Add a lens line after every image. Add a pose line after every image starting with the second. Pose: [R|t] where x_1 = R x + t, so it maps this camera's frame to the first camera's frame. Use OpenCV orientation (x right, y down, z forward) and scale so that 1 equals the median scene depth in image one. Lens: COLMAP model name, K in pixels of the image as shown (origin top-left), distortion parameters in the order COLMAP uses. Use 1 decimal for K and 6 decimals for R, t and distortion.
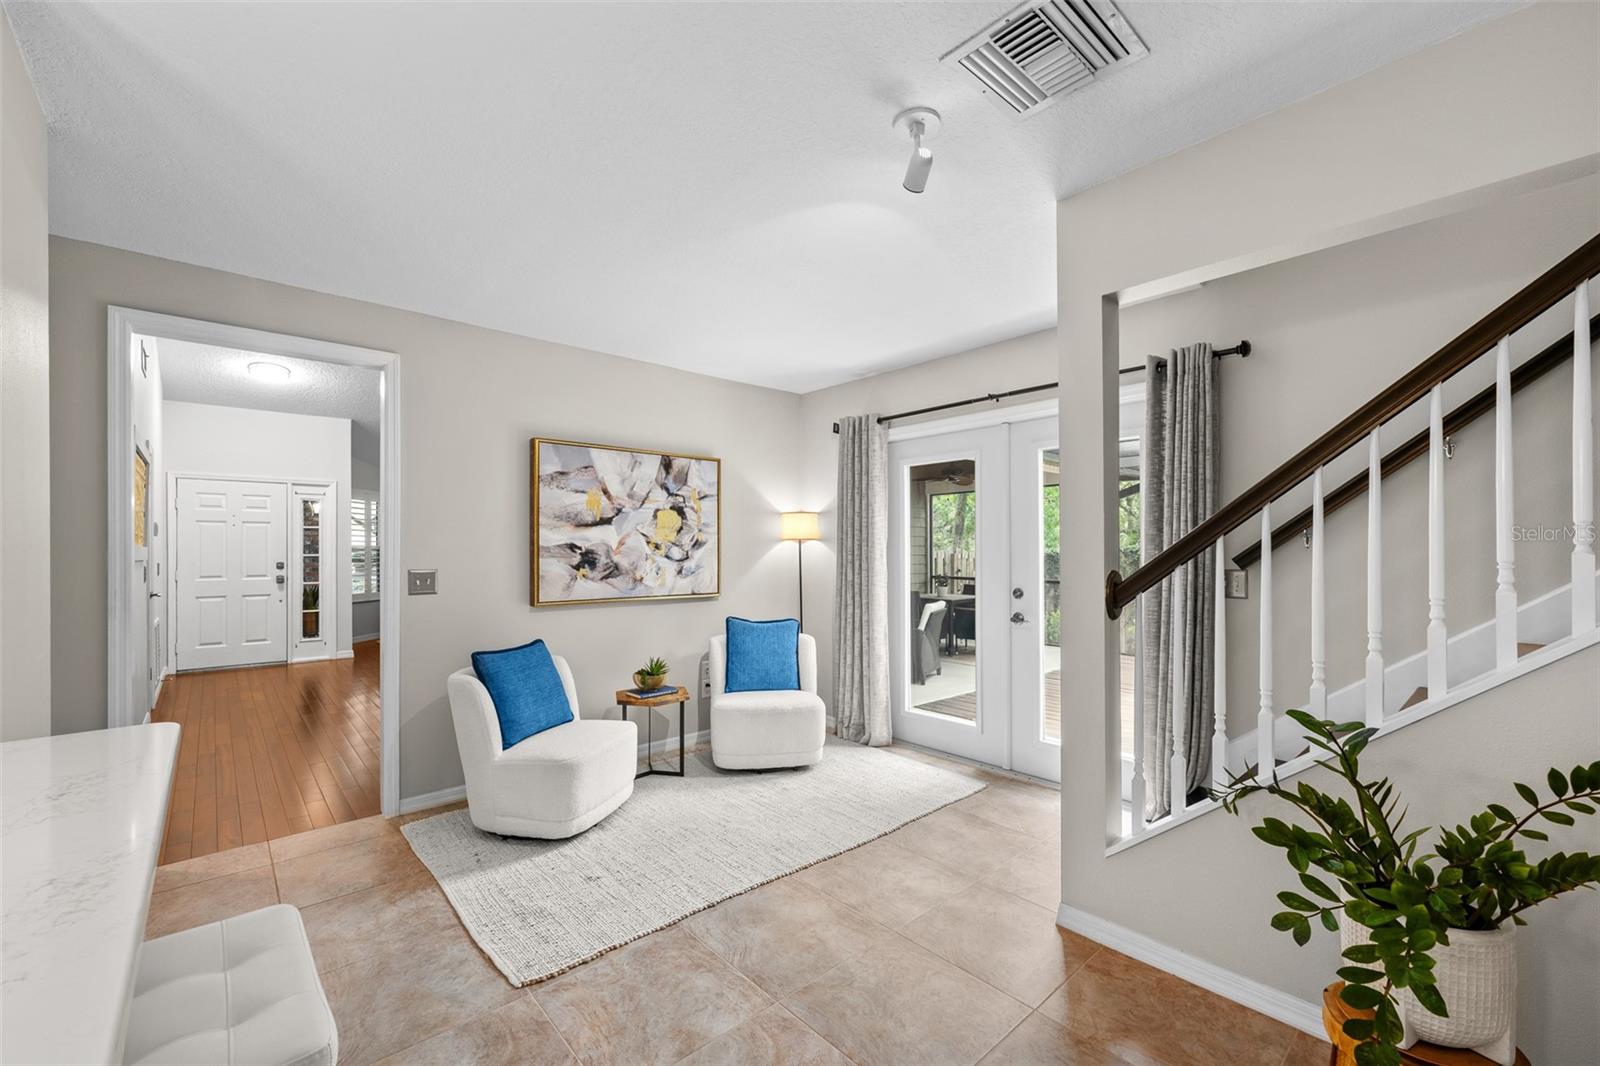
lens RADIAL K [[657.5, 0, 803.9], [0, 657.5, 546.7], [0, 0, 1]] dist [-0.000505, -0.000061]
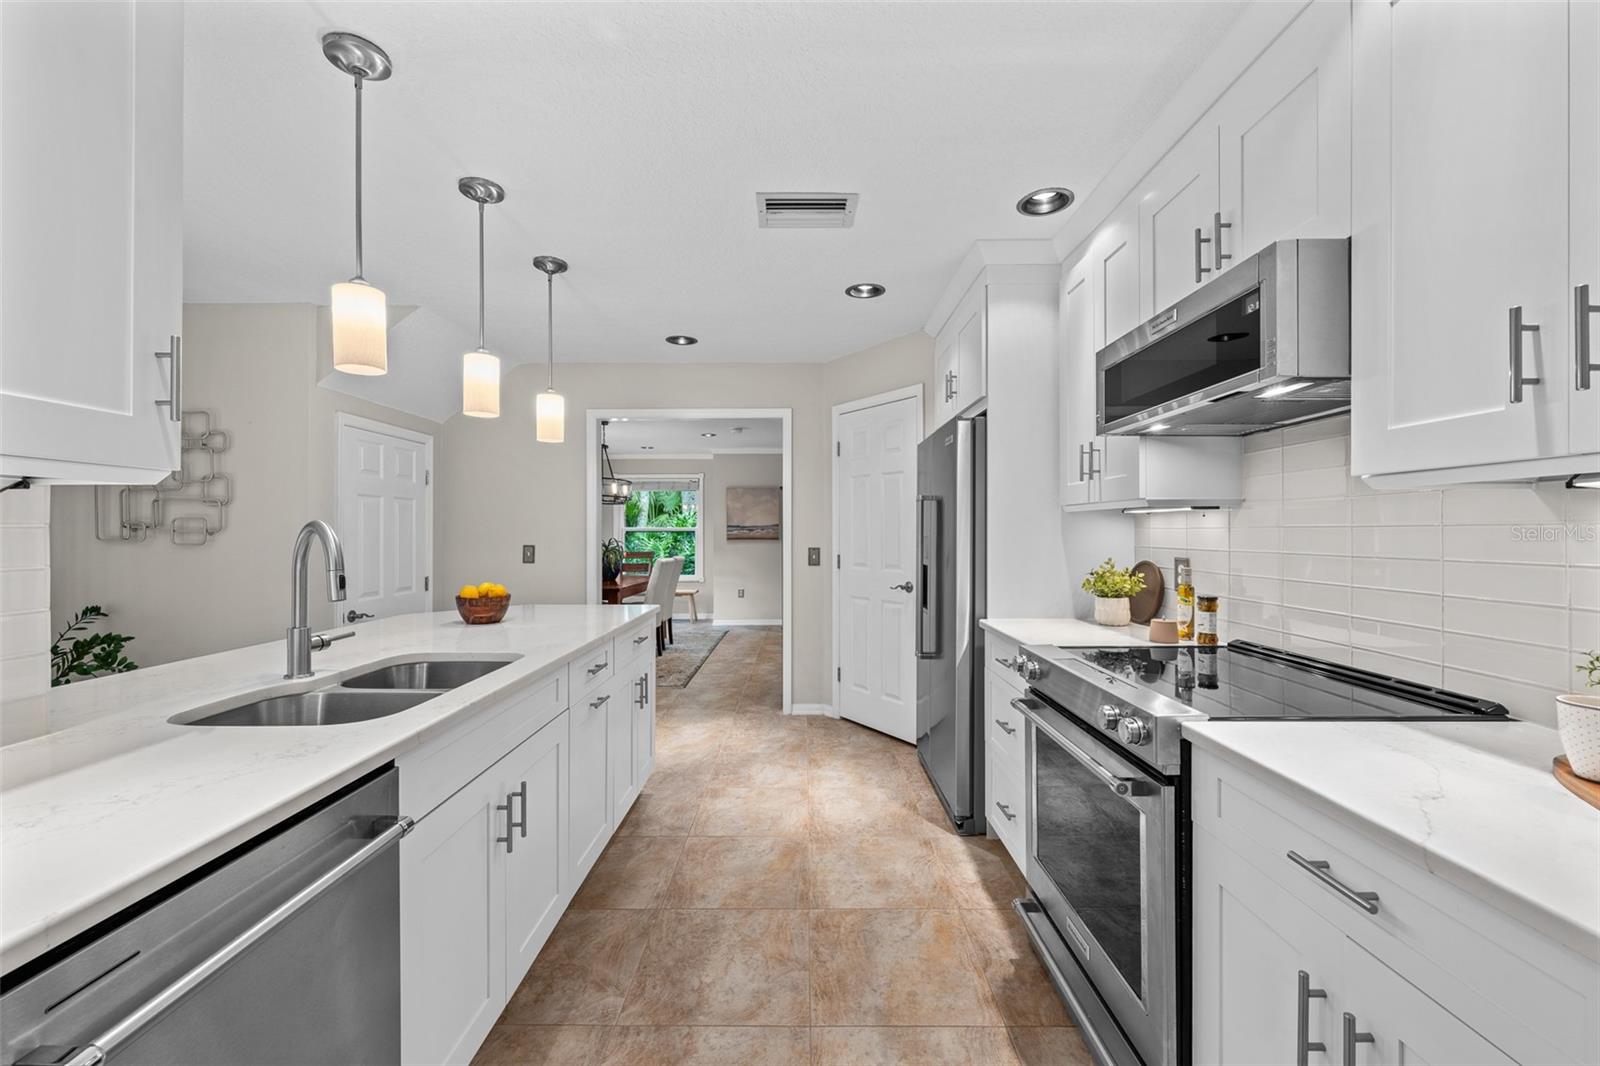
lens RADIAL K [[636.6, 0, 800.0], [0, 636.6, 533.0], [0, 0, 1]] dist [-0.000342, 0.000164]
pose [[-0.738090, 0.005165, 0.674683, -1.045001], [0.001298, 0.999980, -0.006236, 0.006348], [-0.674701, -0.003727, -0.738082, 0.322956]]
